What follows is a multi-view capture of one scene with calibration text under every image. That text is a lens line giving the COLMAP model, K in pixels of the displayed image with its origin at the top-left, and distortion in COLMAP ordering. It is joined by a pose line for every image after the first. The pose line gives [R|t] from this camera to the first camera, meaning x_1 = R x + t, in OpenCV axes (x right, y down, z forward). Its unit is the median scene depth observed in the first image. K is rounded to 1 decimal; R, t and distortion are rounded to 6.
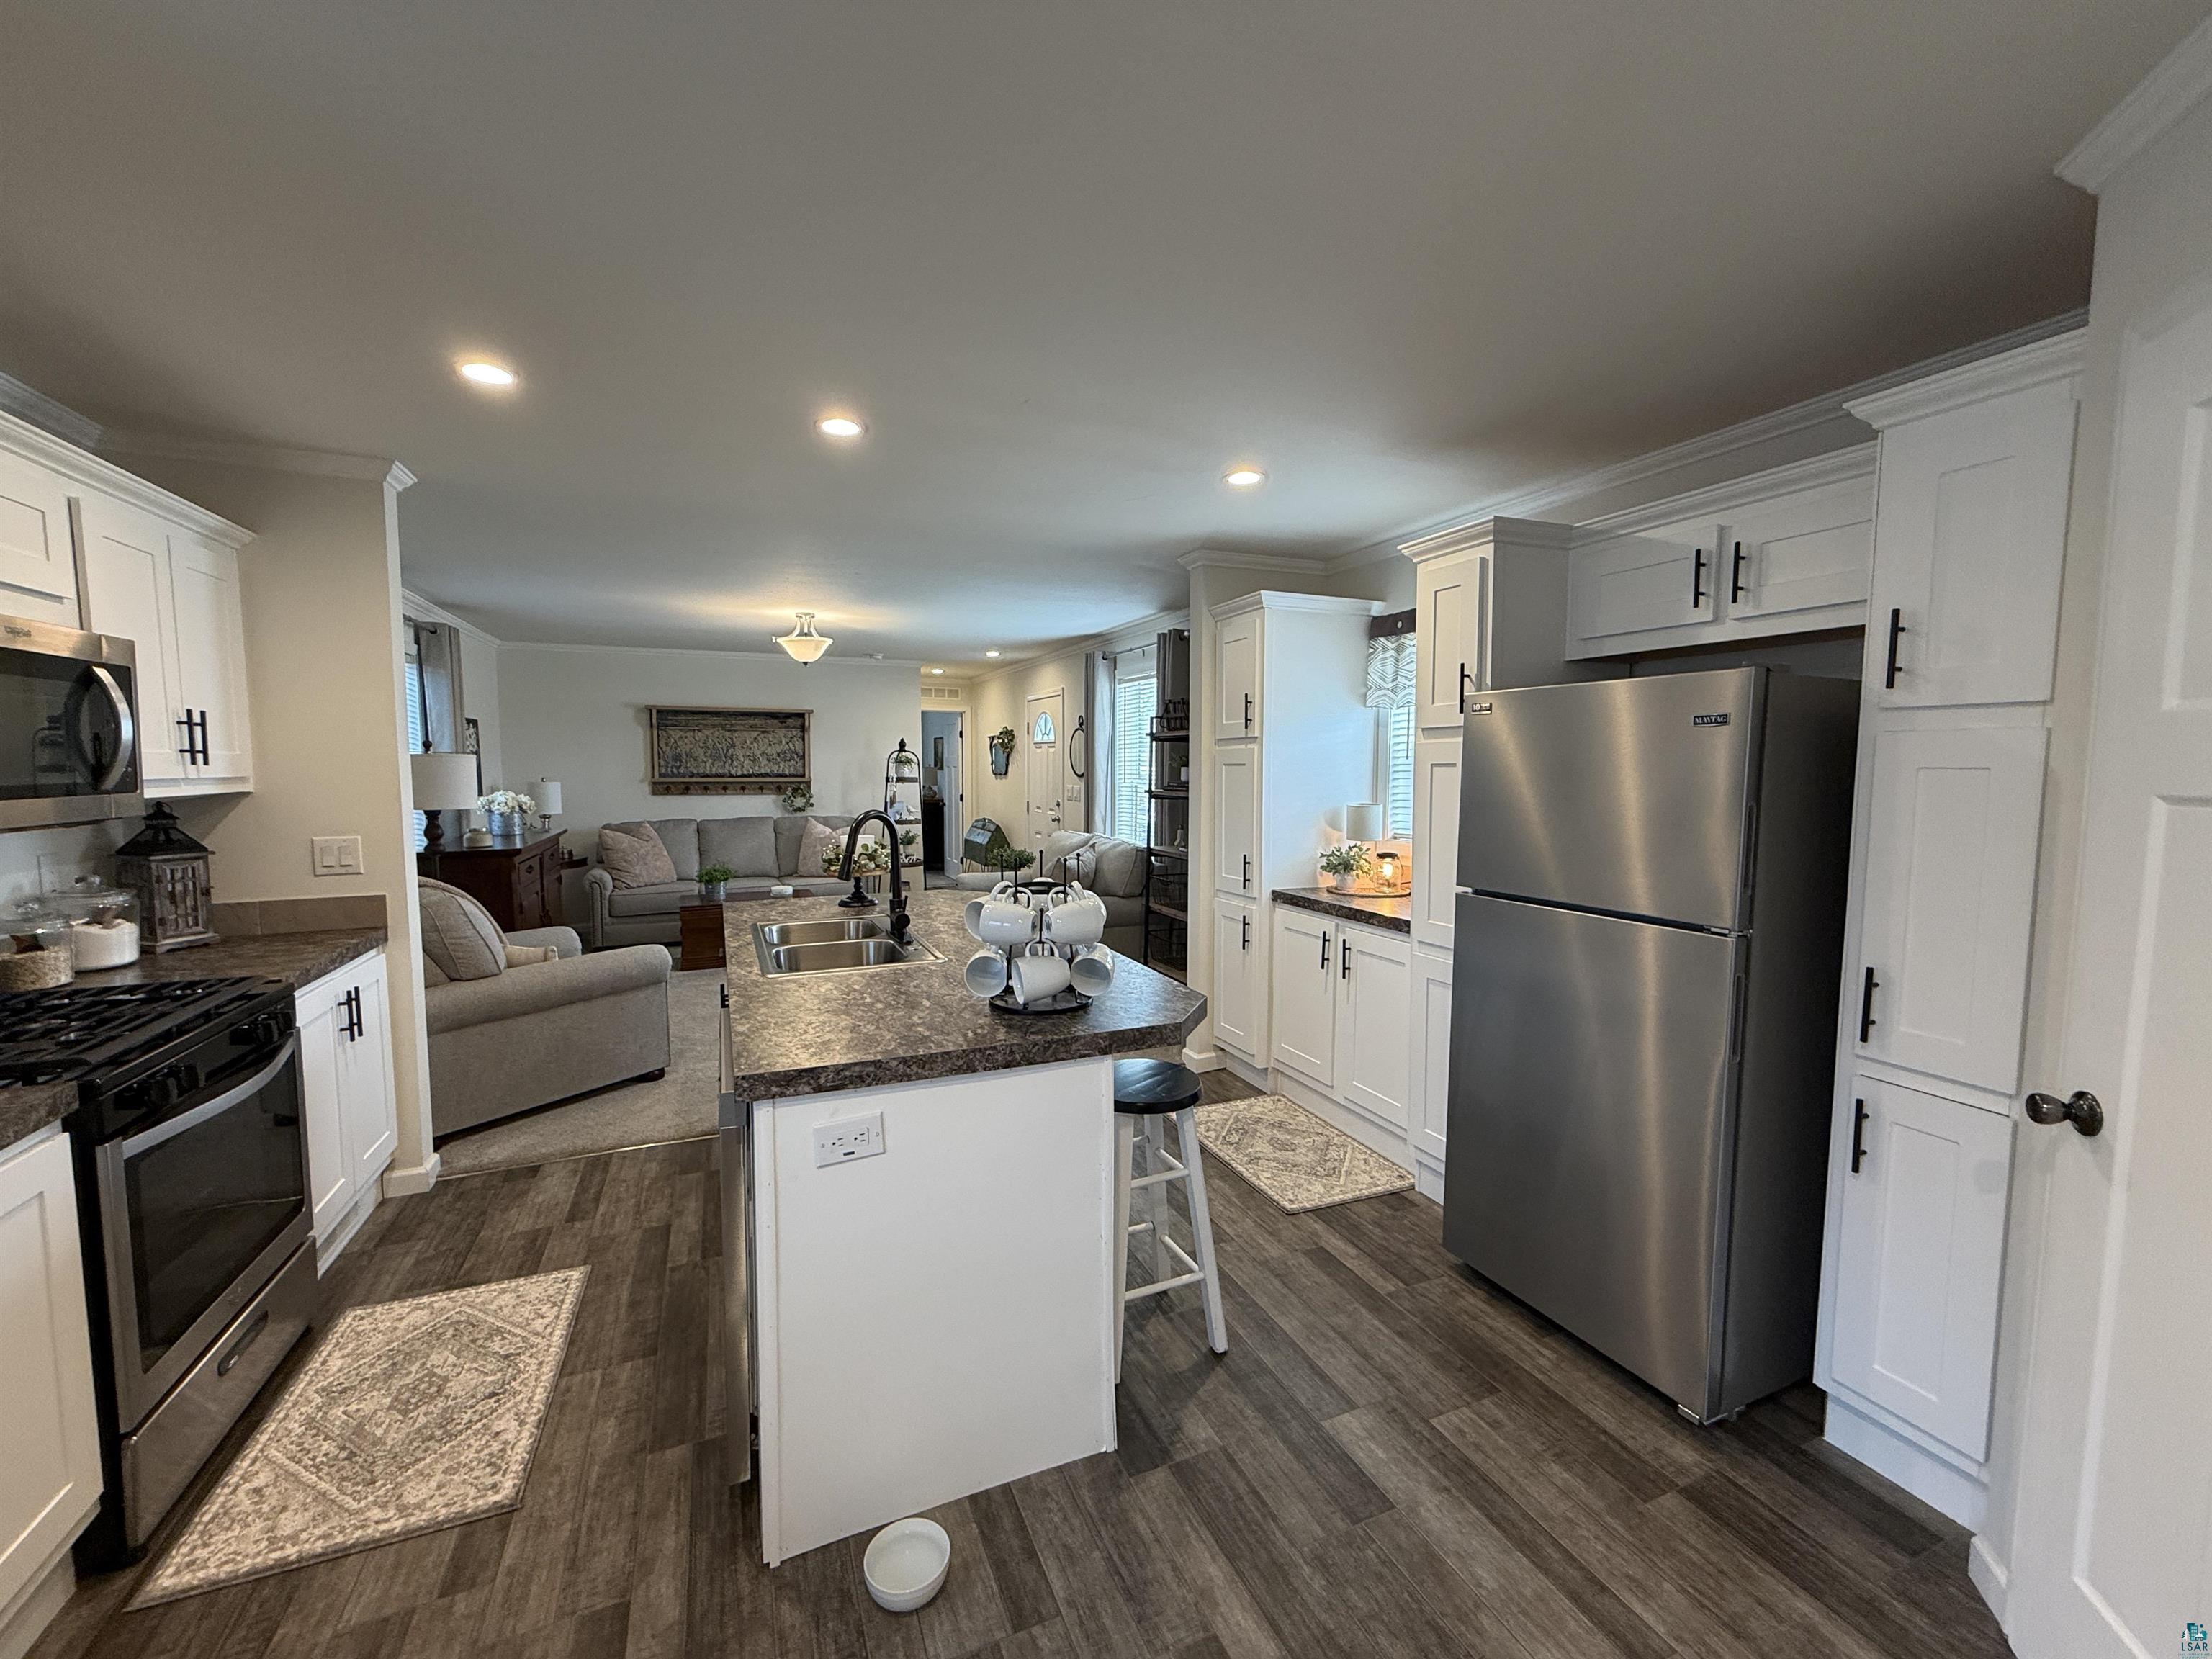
lens RADIAL K [[880.5, 0, 1096.5], [0, 880.5, 832.2], [0, 0, 1]] dist [-0.000109, 0.000249]
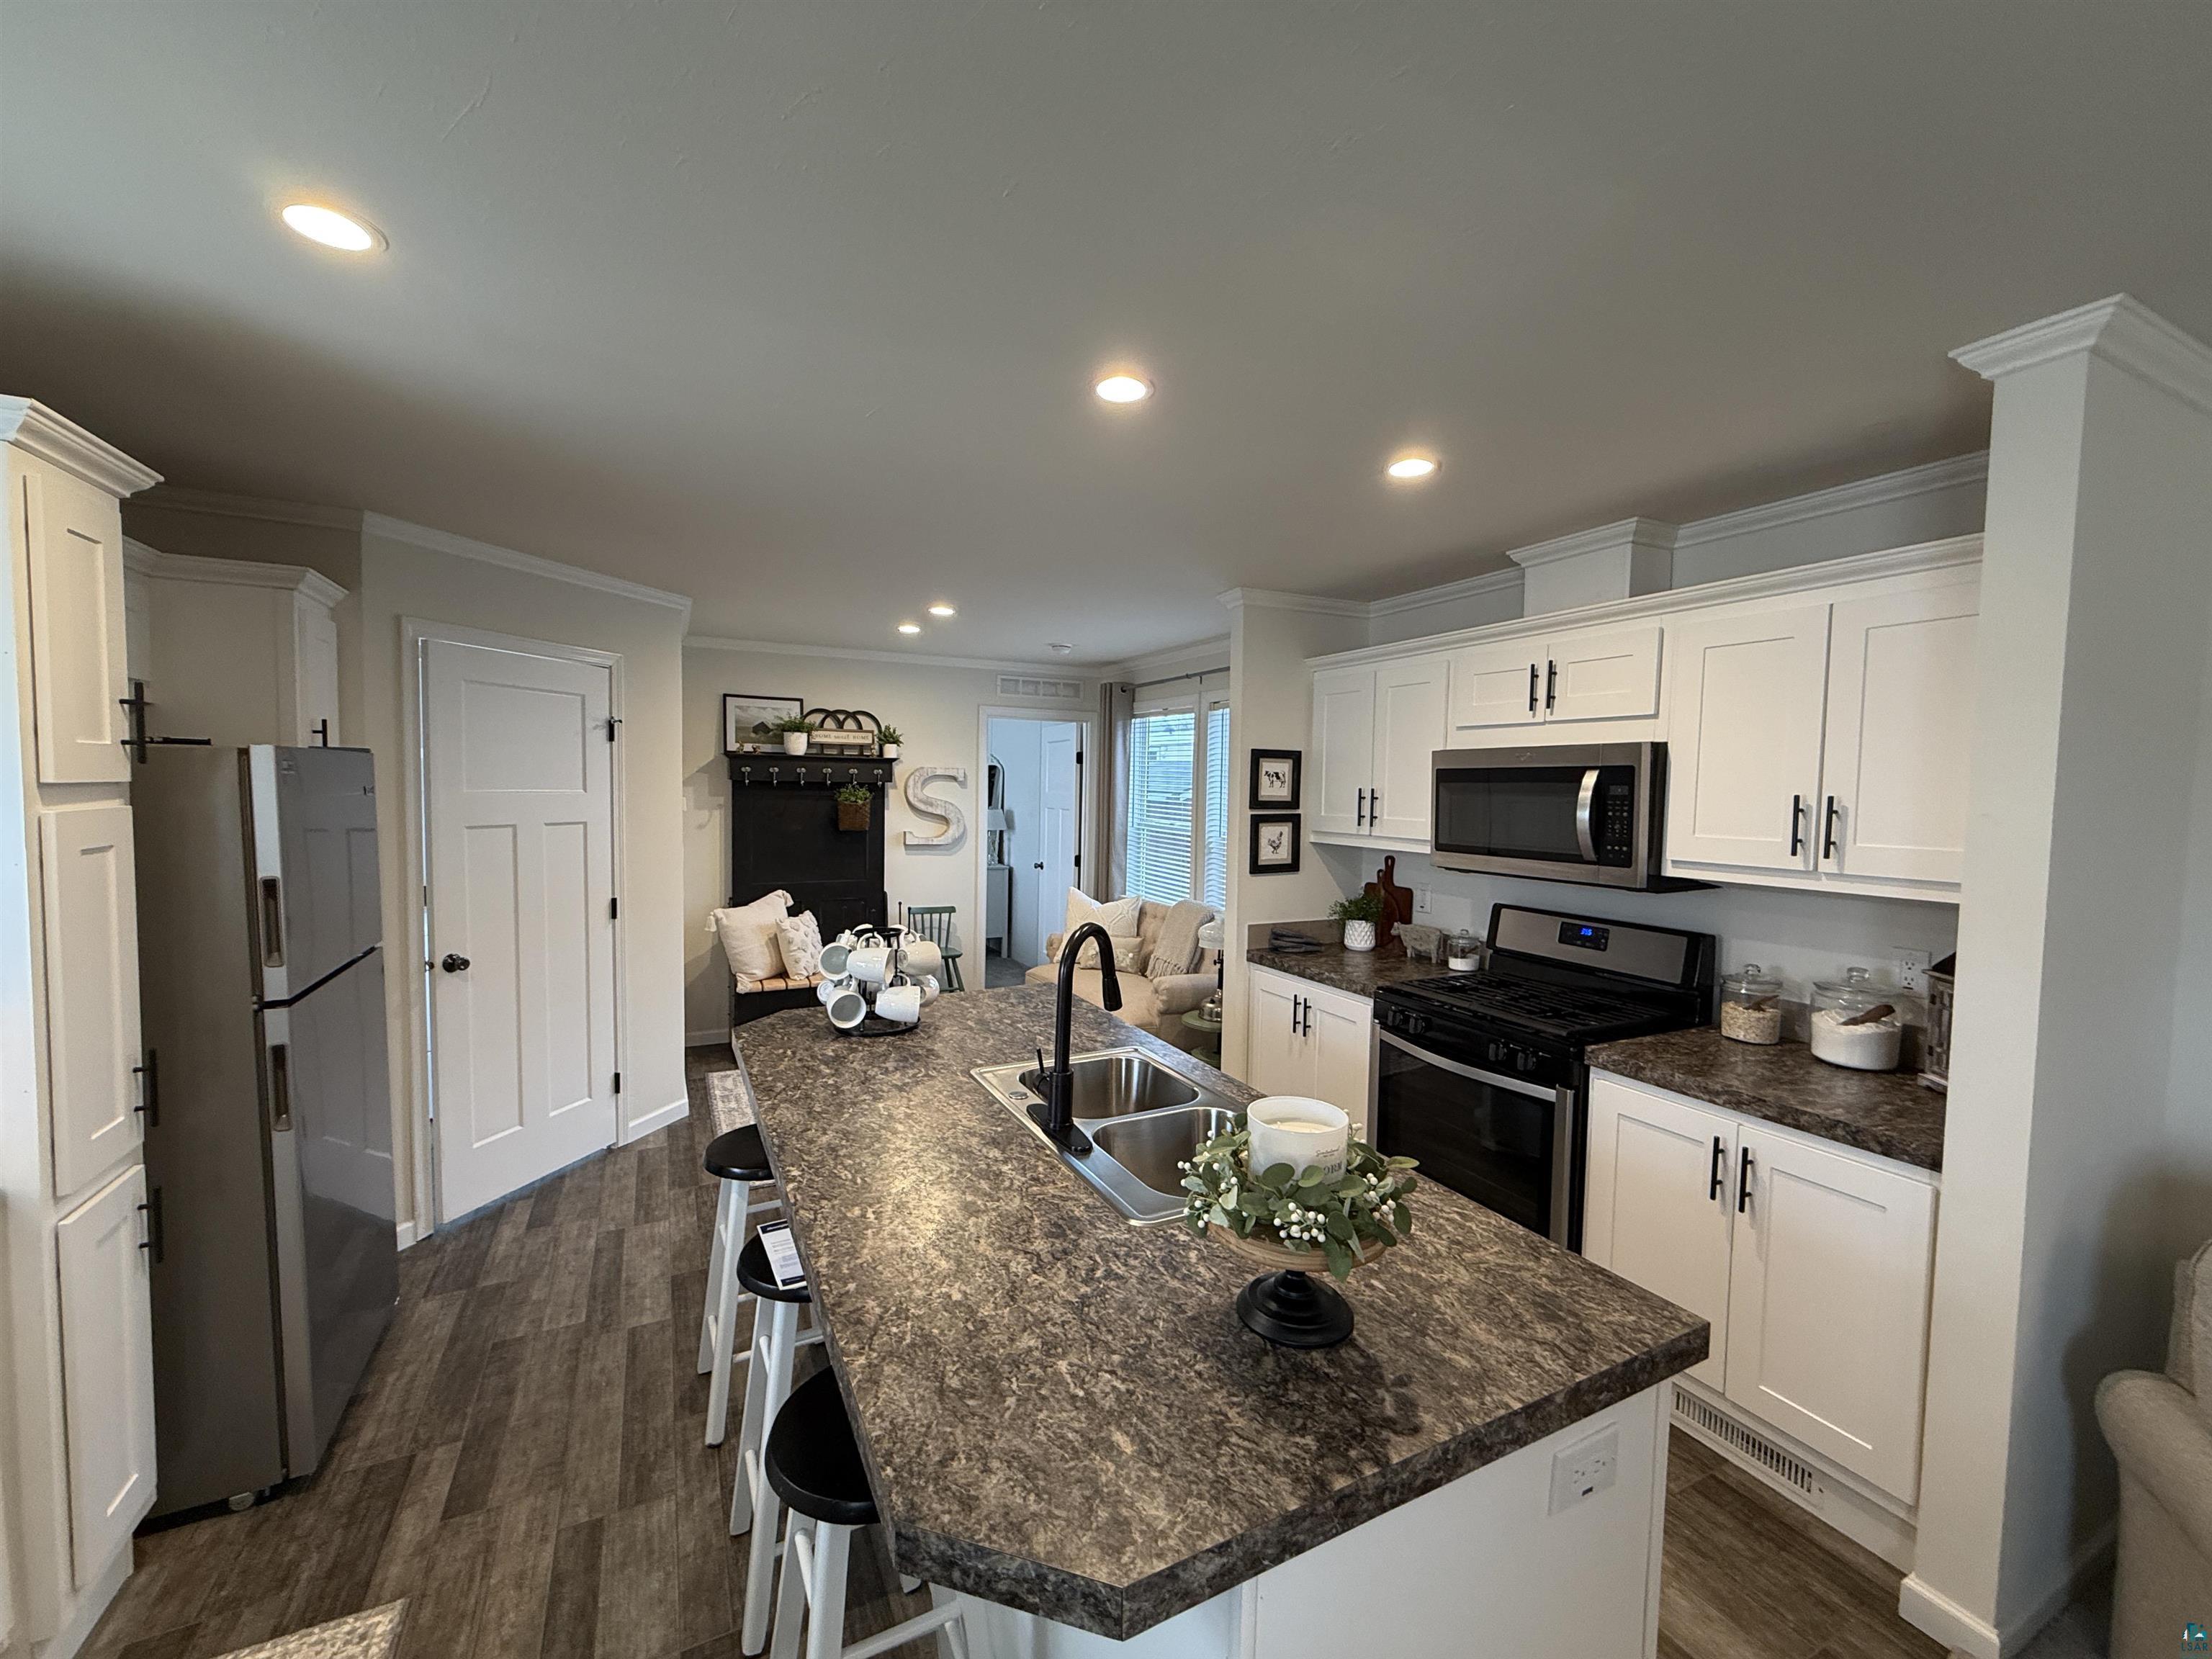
lens RADIAL K [[880.5, 0, 1095.3], [0, 880.5, 829.1], [0, 0, 1]] dist [-0.000109, 0.000249]
pose [[-0.998132, -0.013951, -0.059473, -0.185114], [-0.021502, 0.991505, 0.128283, -0.155424], [0.057178, 0.129322, -0.989953, 1.406585]]
